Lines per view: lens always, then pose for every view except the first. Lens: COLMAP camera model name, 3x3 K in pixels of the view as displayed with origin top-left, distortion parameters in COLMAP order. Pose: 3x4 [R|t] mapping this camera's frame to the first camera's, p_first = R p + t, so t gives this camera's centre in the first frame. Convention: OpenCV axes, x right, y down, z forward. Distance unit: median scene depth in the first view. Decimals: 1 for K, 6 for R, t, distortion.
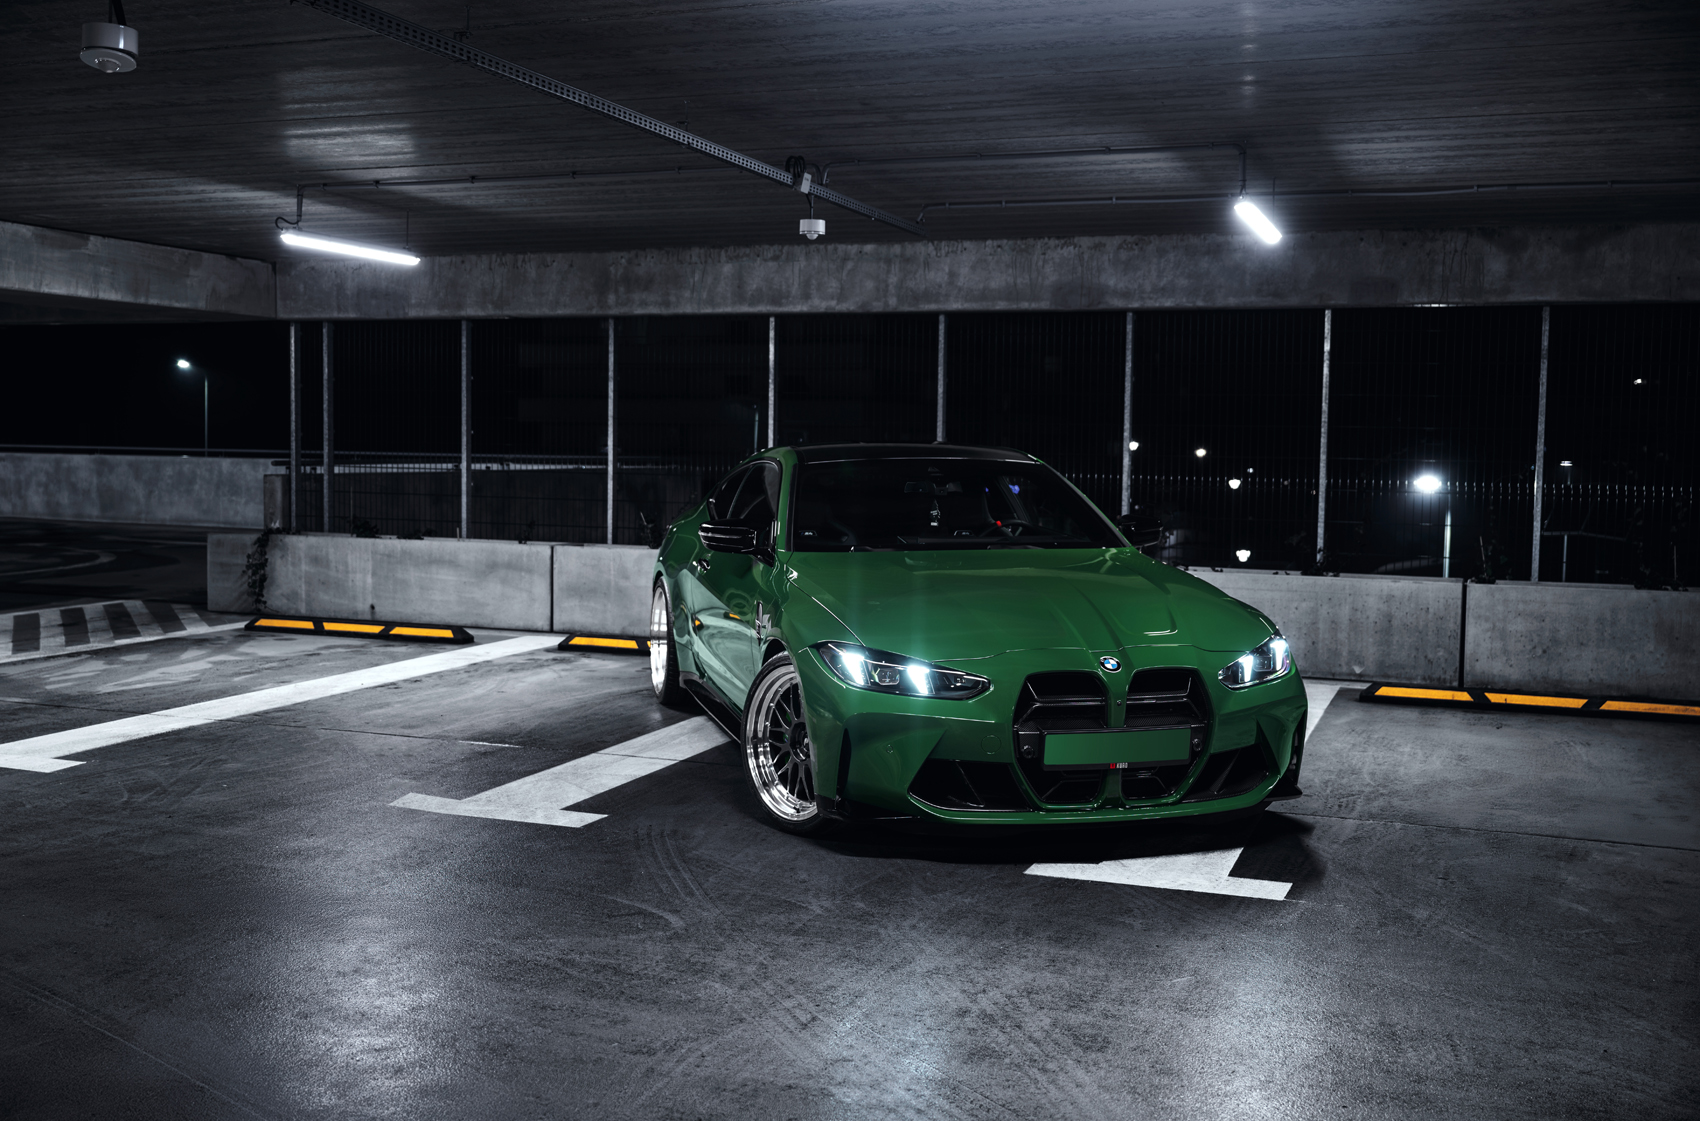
lens RADIAL K [[1724.7, 0, 850.0], [0, 1724.7, 560.5], [0, 0, 1]] dist [-0.000196, 0.002896]
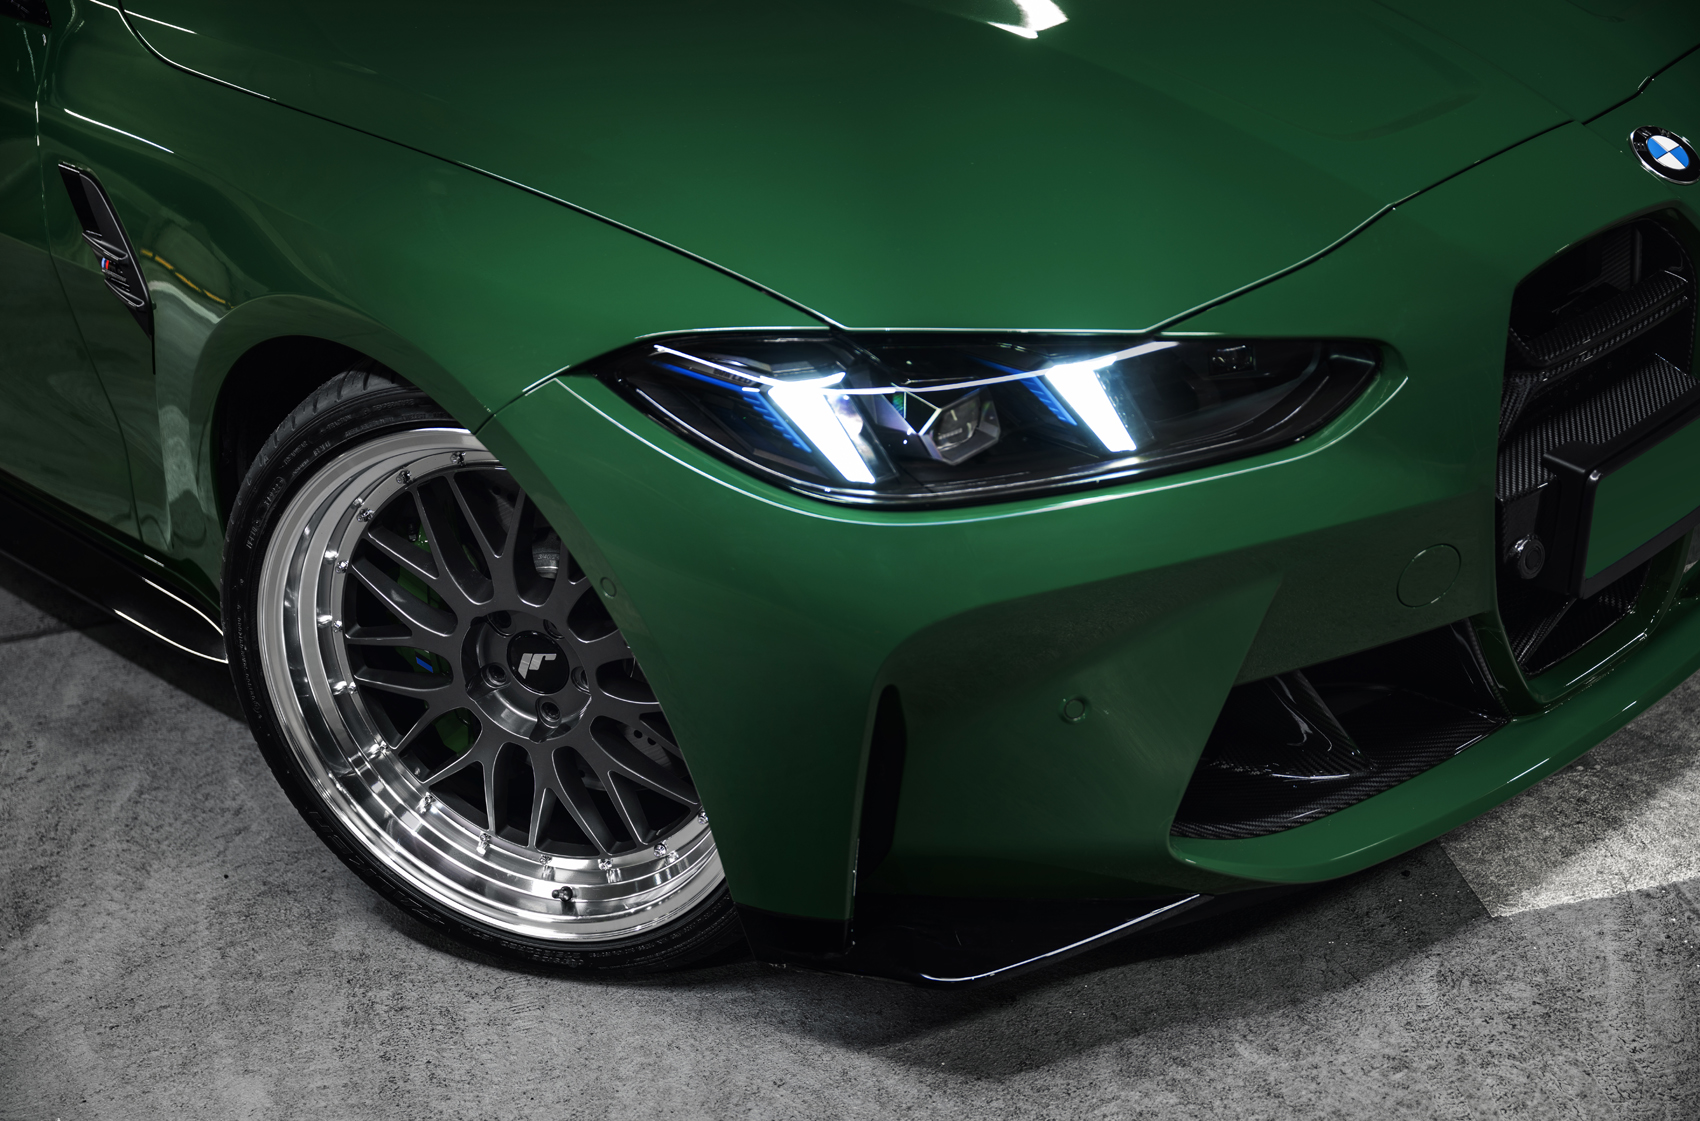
lens RADIAL K [[2224.2, 0, 850.0], [0, 2224.2, 560.5], [0, 0, 1]] dist [-0.008767, -0.006210]
pose [[0.865527, -0.322084, 0.383569, -0.060358], [0.173973, 0.911462, 0.372787, -0.017860], [-0.469677, -0.255927, 0.844929, 0.366329]]
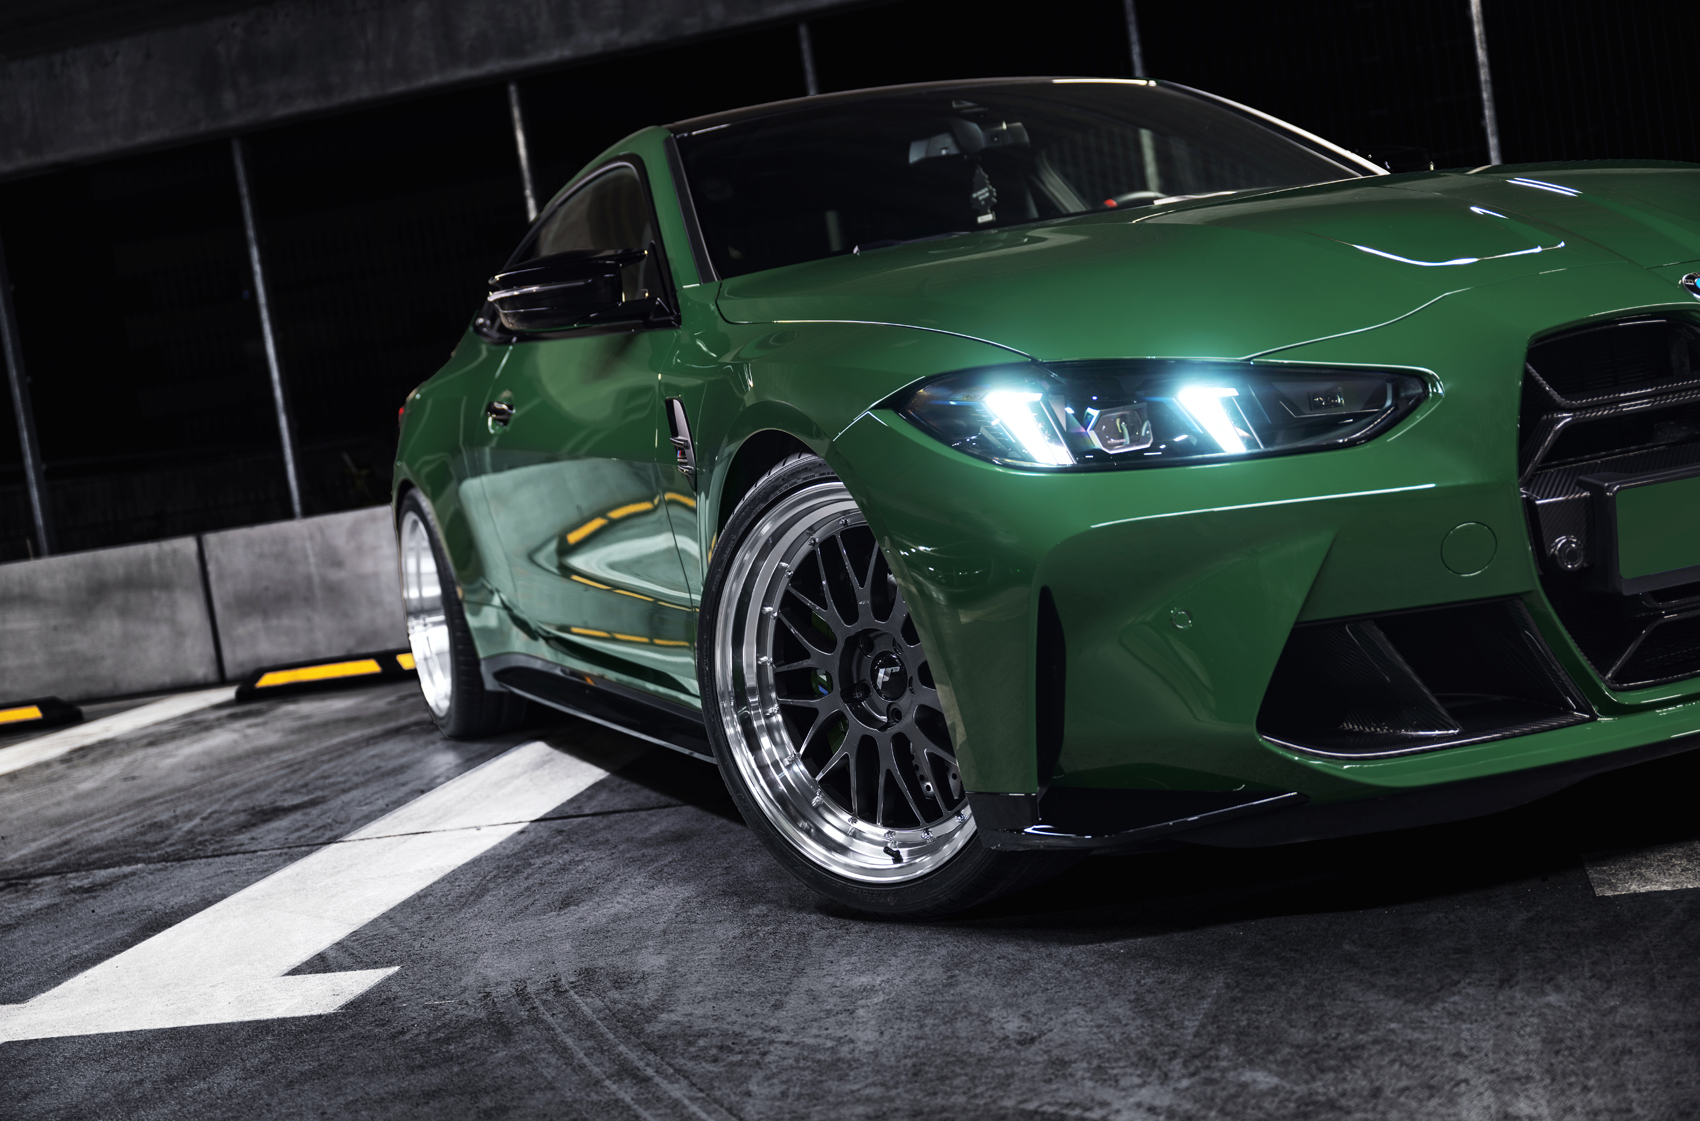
lens RADIAL K [[2127.6, 0, 850.0], [0, 2127.6, 560.5], [0, 0, 1]] dist [0.014901, -0.023924]
pose [[0.978264, -0.173080, 0.114208, -0.044666], [0.174869, 0.984575, -0.005758, 0.043349], [-0.111450, 0.025605, 0.993440, 0.282631]]
